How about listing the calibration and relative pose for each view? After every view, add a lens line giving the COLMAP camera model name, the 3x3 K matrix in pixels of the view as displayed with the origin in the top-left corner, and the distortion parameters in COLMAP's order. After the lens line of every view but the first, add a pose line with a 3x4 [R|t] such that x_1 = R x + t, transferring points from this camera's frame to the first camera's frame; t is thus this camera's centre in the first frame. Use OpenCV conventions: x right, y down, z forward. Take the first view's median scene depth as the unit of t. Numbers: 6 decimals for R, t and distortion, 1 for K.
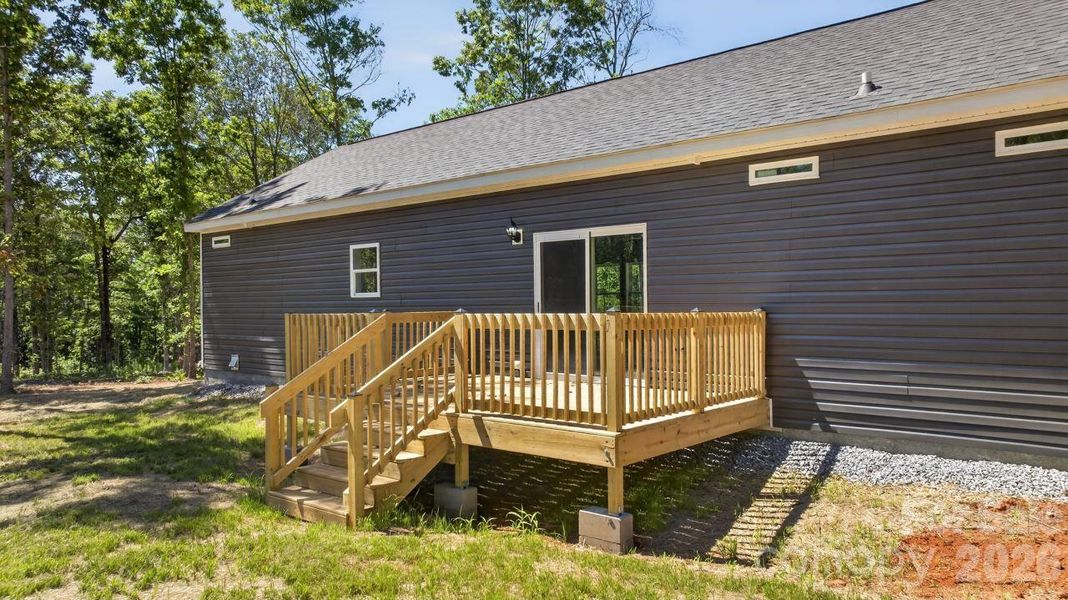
lens RADIAL K [[707.9, 0, 558.0], [0, 707.9, 299.3], [0, 0, 1]] dist [0.000351, 0.001209]
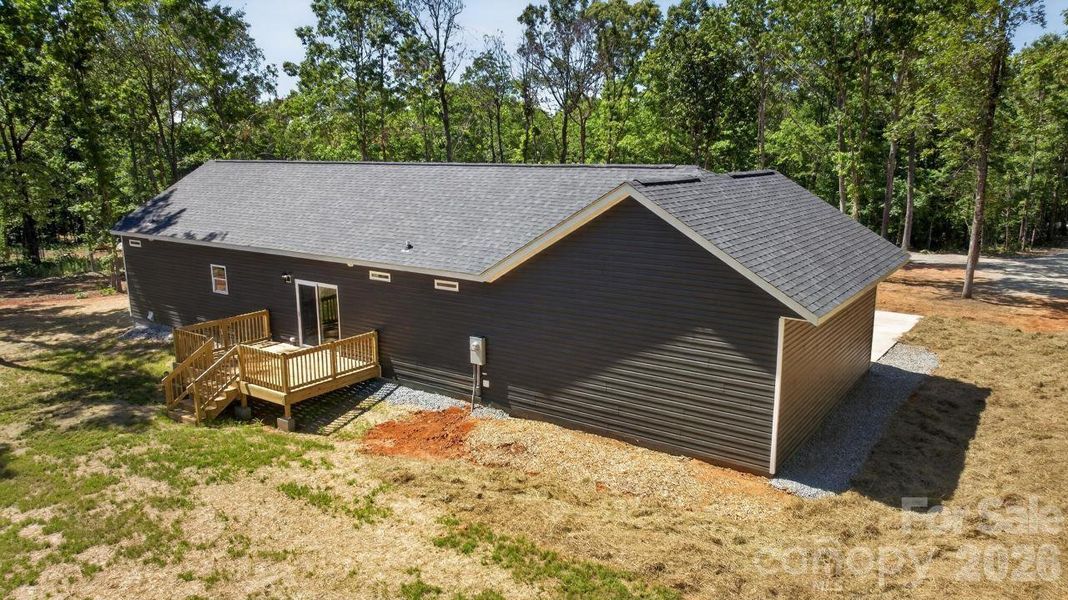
lens RADIAL K [[707.9, 0, 558.0], [0, 707.9, 299.3], [0, 0, 1]] dist [0.000351, 0.001209]
pose [[0.996114, -0.014082, 0.086941, 0.706632], [-0.004304, 0.978173, 0.207749, -0.601398], [-0.087969, -0.207315, 0.974311, -1.401911]]
